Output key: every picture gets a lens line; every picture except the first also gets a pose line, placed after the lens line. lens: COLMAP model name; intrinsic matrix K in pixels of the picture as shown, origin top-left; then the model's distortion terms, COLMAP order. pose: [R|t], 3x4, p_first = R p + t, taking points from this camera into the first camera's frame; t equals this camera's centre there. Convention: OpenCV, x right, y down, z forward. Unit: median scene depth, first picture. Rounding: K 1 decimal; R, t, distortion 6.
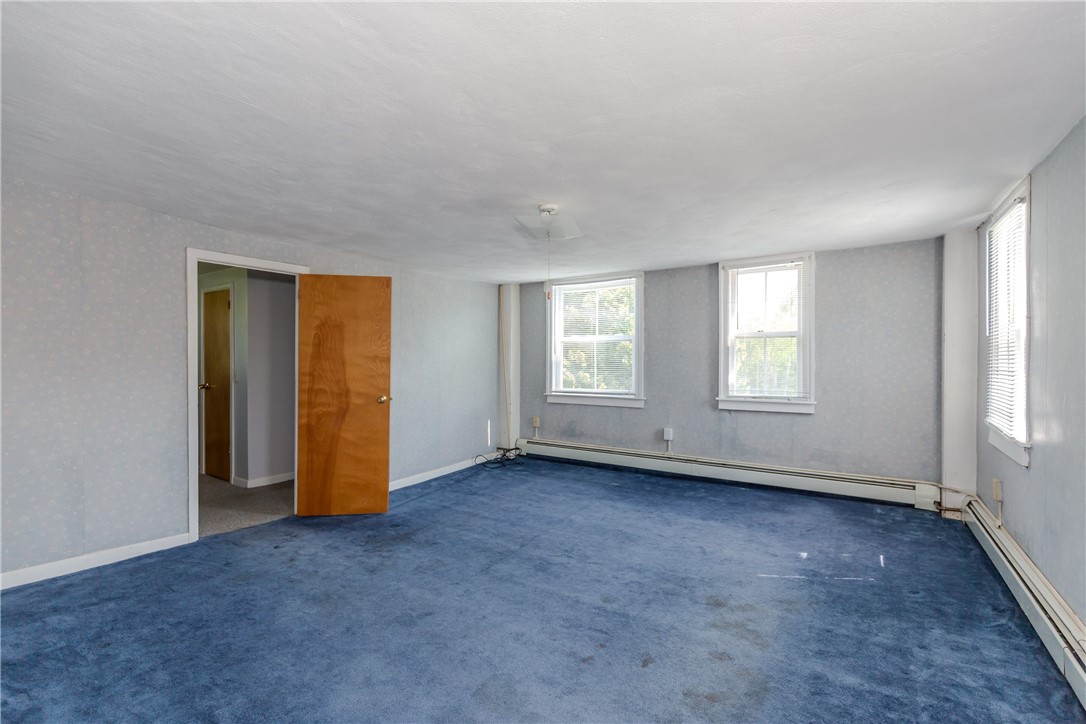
lens RADIAL K [[489.1, 0, 558.4], [0, 489.1, 360.8], [0, 0, 1]] dist [0.000387, -0.000101]
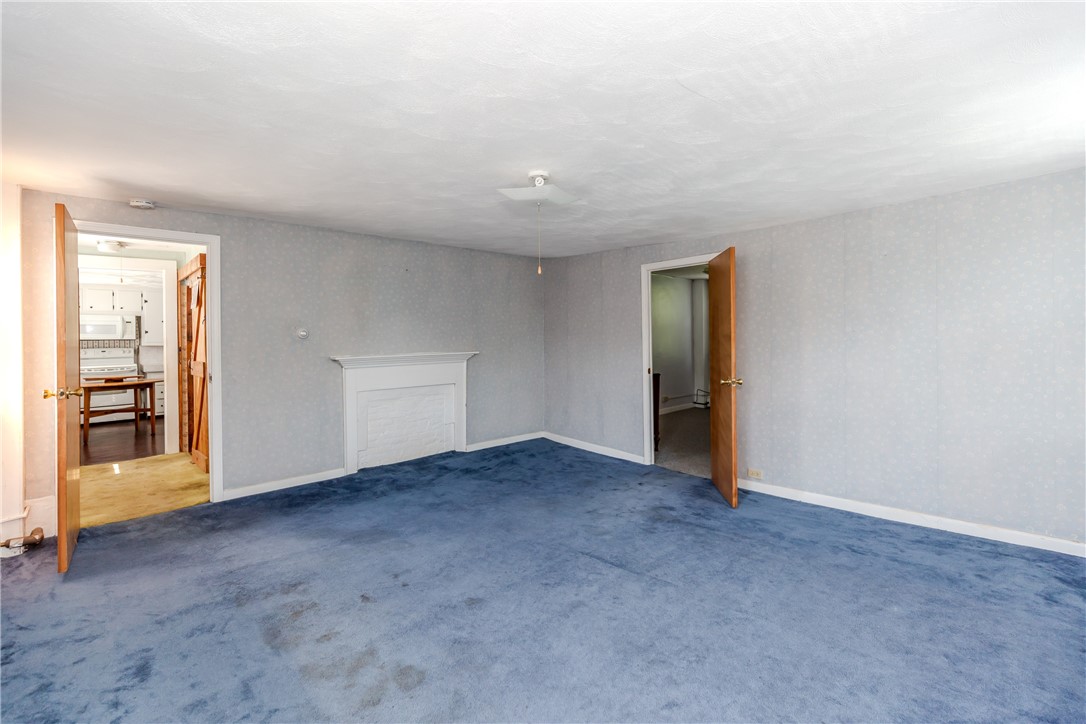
lens RADIAL K [[493.6, 0, 540.2], [0, 493.6, 341.6], [0, 0, 1]] dist [0.001060, 0.000210]
pose [[-0.261496, 0.003970, -0.965196, 0.877164], [0.006249, 0.999978, 0.002420, -0.005768], [0.965184, -0.005399, -0.261515, 1.237794]]
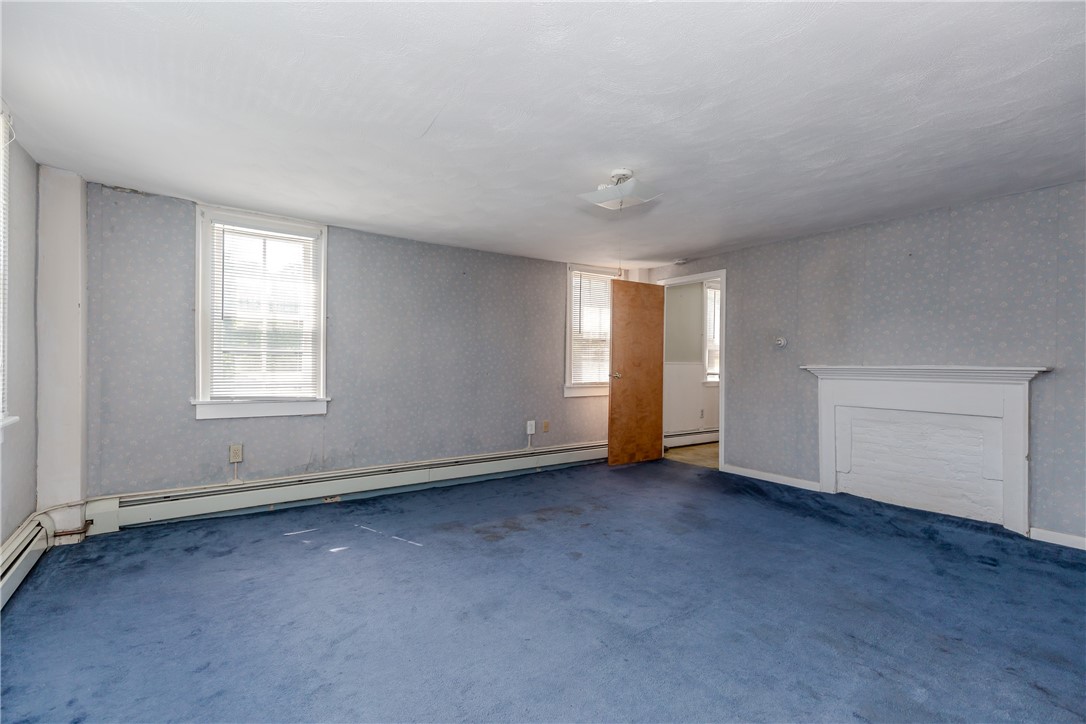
lens RADIAL K [[485.2, 0, 544.5], [0, 485.2, 360.1], [0, 0, 1]] dist [0.001396, -0.000181]
pose [[-0.921895, -0.014645, 0.387164, -0.234414], [-0.014316, 0.999891, 0.003733, 0.030297], [-0.387176, -0.002102, -0.922003, 1.866012]]
